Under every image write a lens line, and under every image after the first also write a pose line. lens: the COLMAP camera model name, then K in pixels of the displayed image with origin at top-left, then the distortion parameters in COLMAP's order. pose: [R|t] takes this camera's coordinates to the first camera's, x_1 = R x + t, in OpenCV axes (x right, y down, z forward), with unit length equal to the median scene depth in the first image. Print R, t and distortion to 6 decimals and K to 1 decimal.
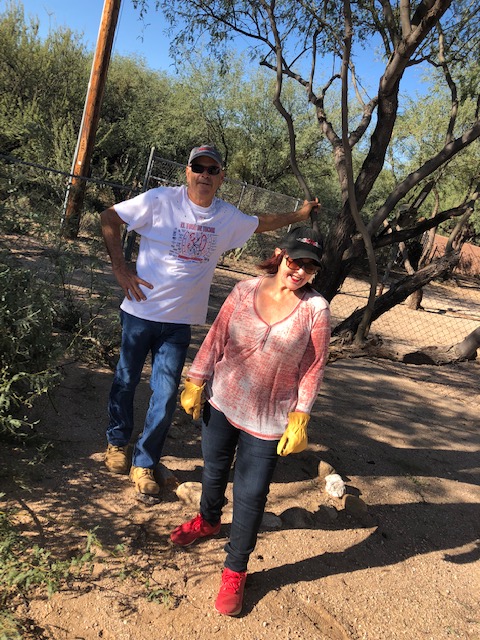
lens RADIAL K [[525.9, 0, 239.7], [0, 525.9, 316.6], [0, 0, 1]] dist [0.031690, -0.021604]
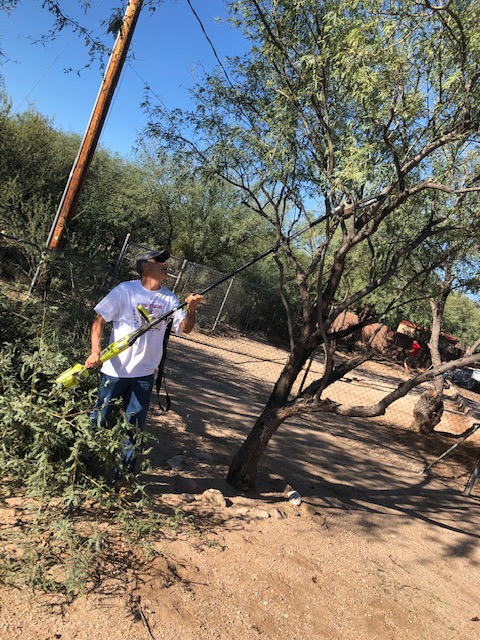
lens RADIAL K [[525.9, 0, 245.1], [0, 525.9, 320.9], [0, 0, 1]] dist [0.031690, -0.021604]
pose [[0.982150, 0.063613, 0.177014, -0.140317], [-0.044635, 0.993017, -0.109206, -0.006390], [-0.182725, 0.099355, 0.978131, -0.274238]]
